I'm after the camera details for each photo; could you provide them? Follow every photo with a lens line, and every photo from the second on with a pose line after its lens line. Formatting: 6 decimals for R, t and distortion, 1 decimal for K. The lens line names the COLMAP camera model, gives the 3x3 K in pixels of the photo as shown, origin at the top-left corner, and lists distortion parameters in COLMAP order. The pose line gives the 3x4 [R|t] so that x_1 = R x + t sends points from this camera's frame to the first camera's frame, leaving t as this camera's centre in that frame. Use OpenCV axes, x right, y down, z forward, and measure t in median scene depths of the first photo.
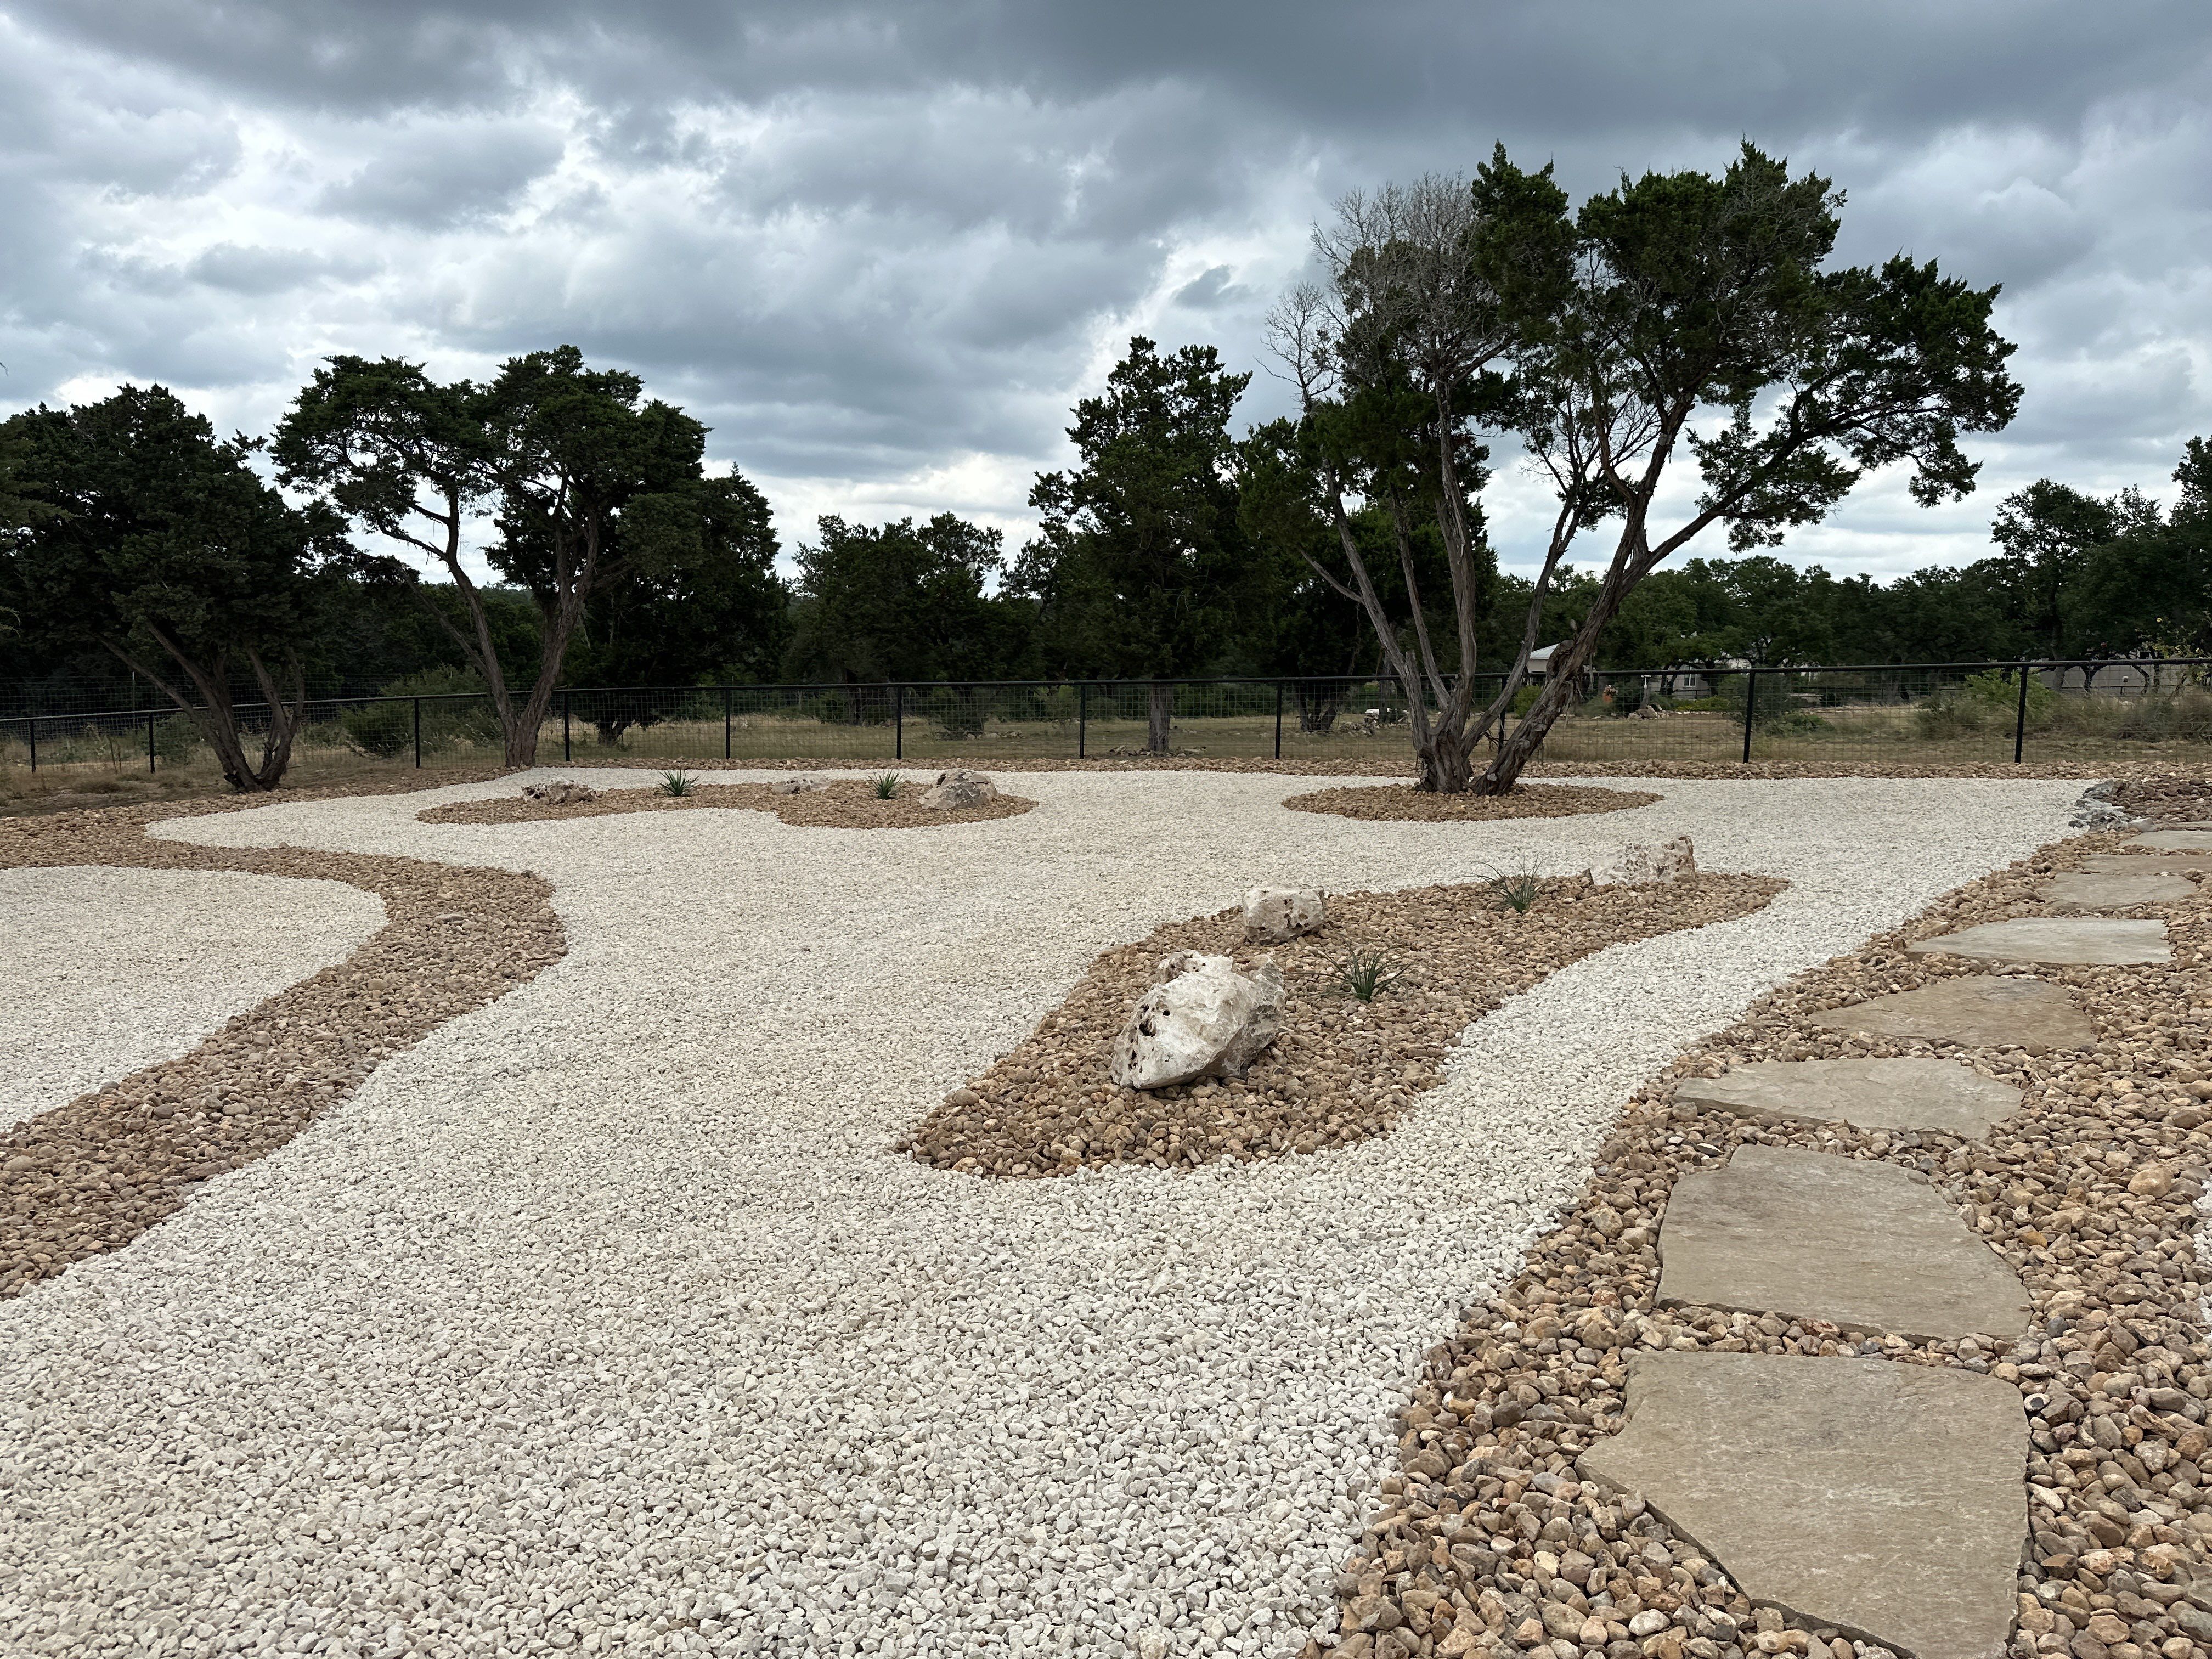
lens RADIAL K [[1533.6, 0, 1090.6], [0, 1533.6, 843.0], [0, 0, 1]] dist [0.014872, -0.023122]
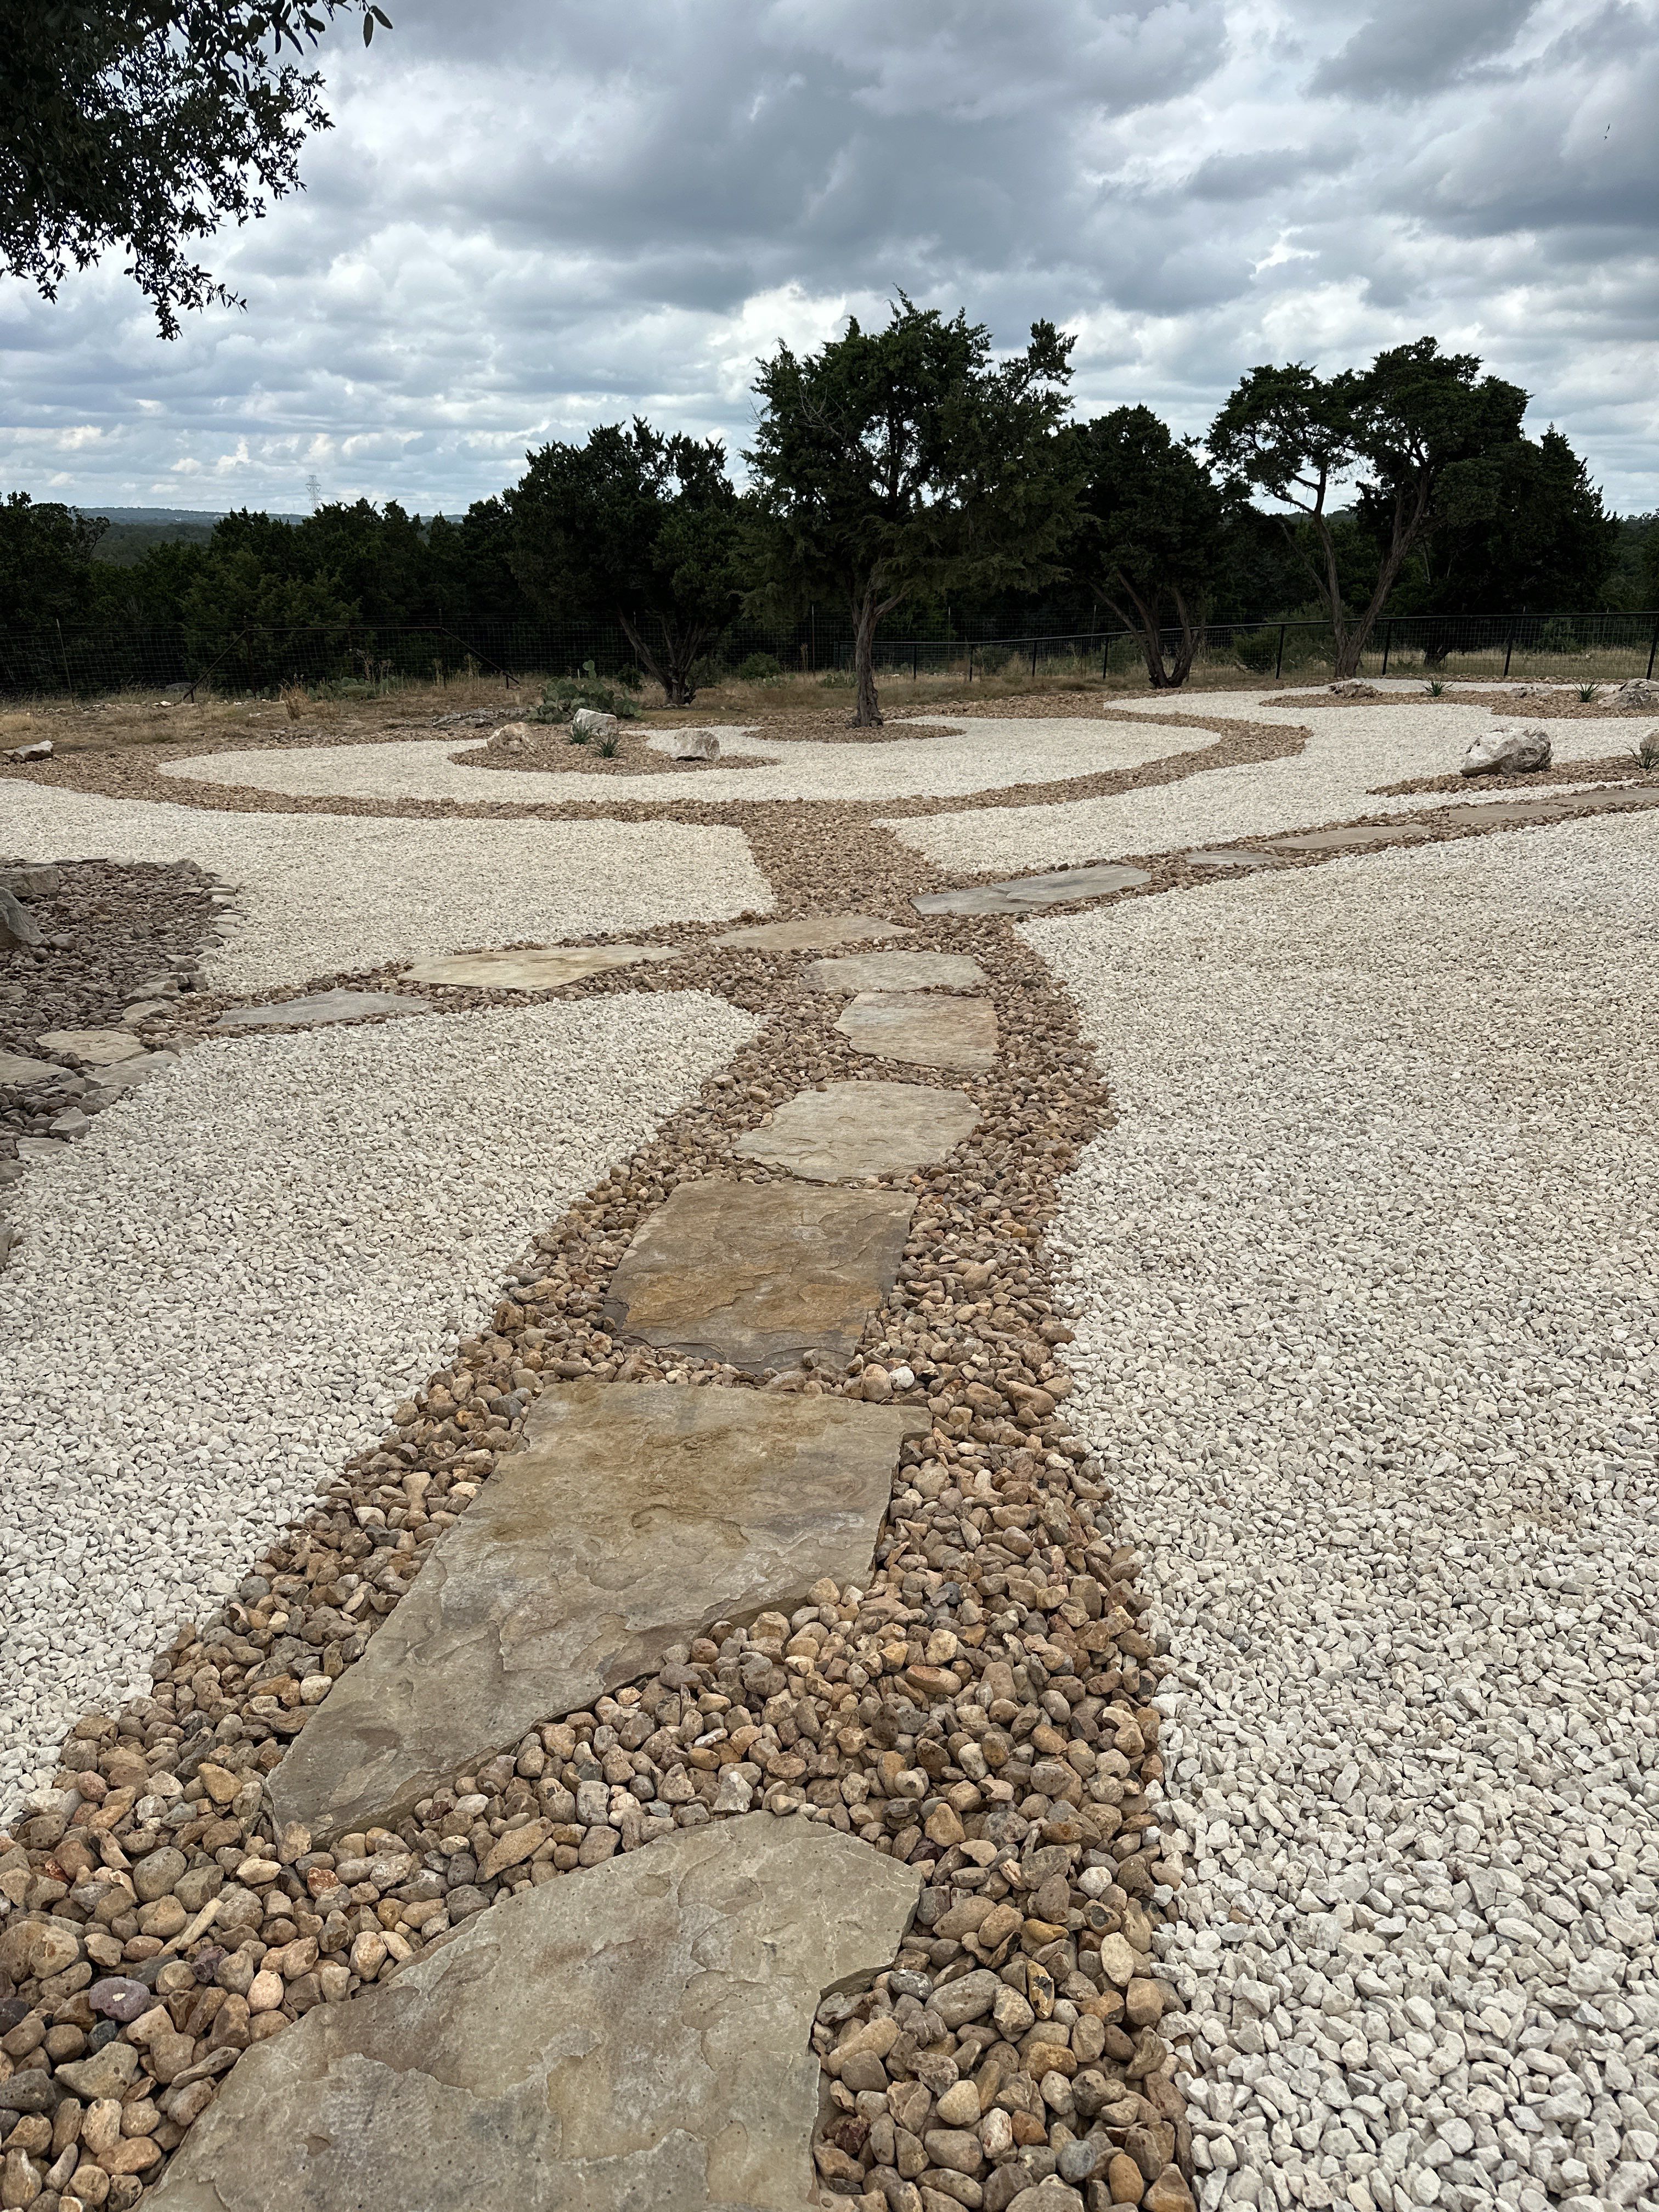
lens RADIAL K [[1491.2, 0, 823.5], [0, 1491.2, 1112.6], [0, 0, 1]] dist [0.142158, -0.268646]
pose [[0.755163, 0.206819, -0.622057, 0.291993], [-0.071049, 0.969159, 0.235971, 0.059132], [0.651675, -0.134001, 0.746568, -0.524523]]
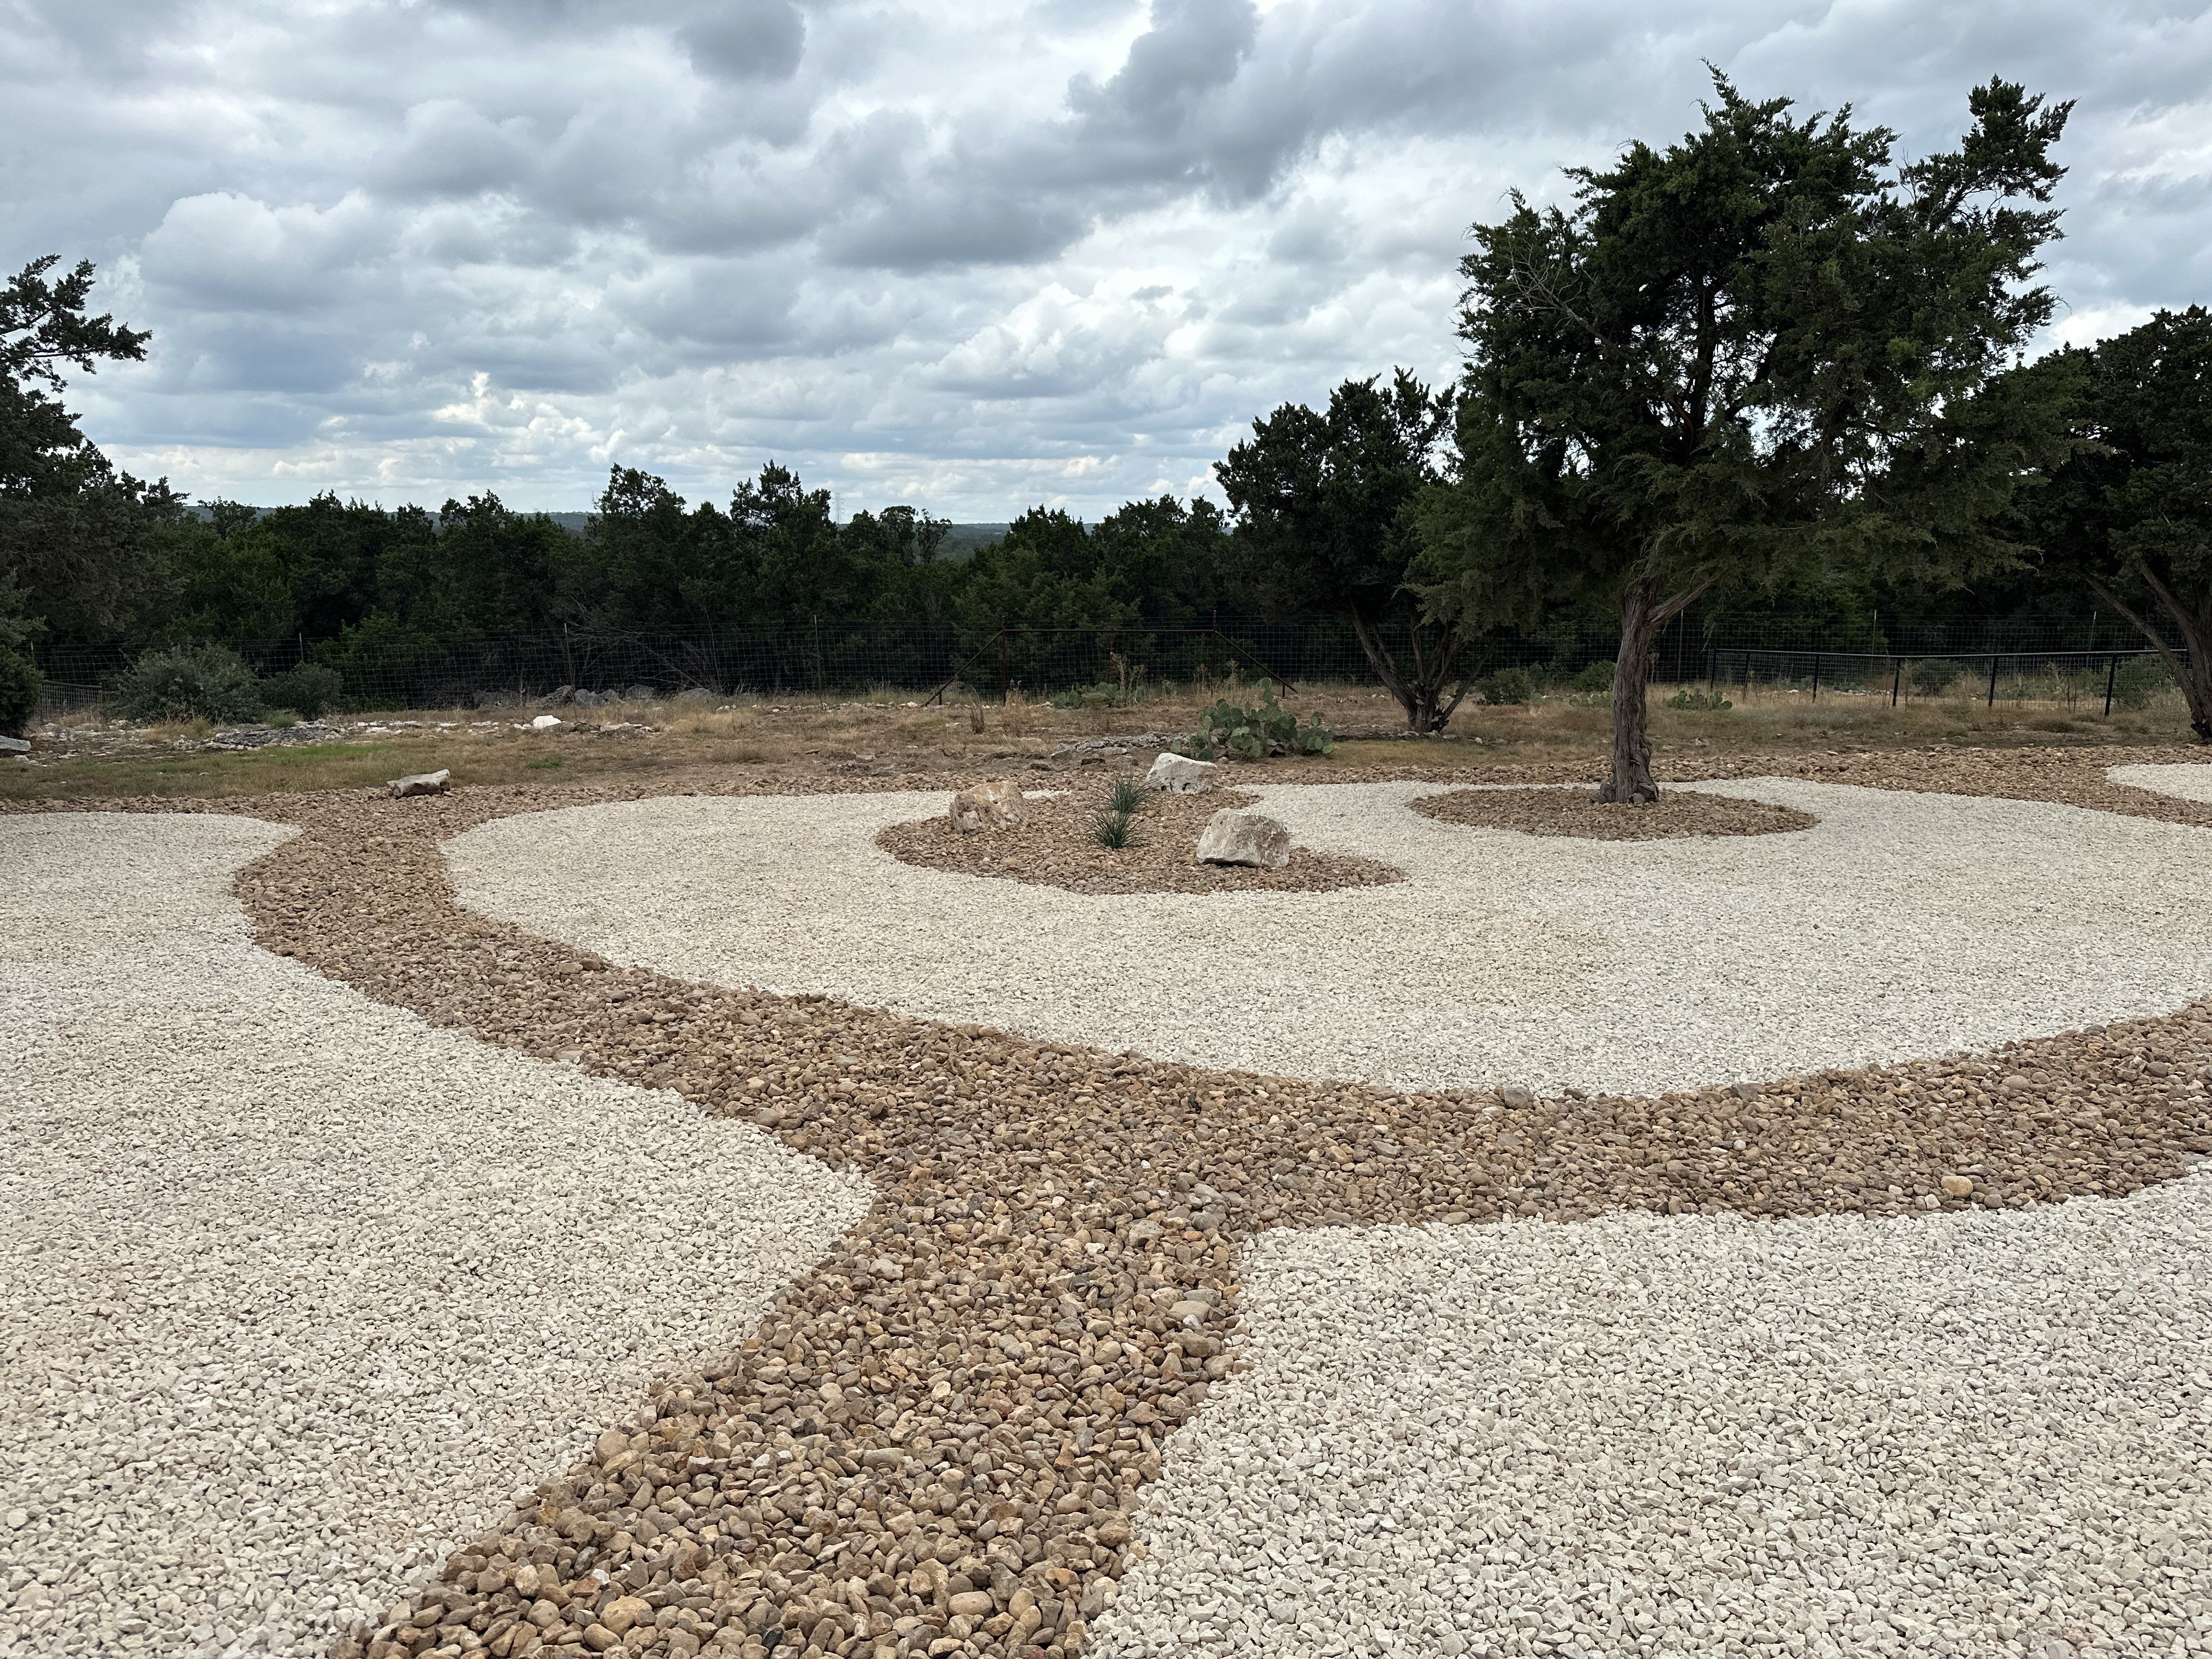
lens RADIAL K [[1533.6, 0, 1090.6], [0, 1533.6, 843.0], [0, 0, 1]] dist [0.014872, -0.023122]
pose [[0.435088, 0.142507, -0.889039, -0.022773], [-0.108129, 0.988519, 0.105536, 0.002254], [0.893872, 0.050214, 0.445502, -0.010648]]
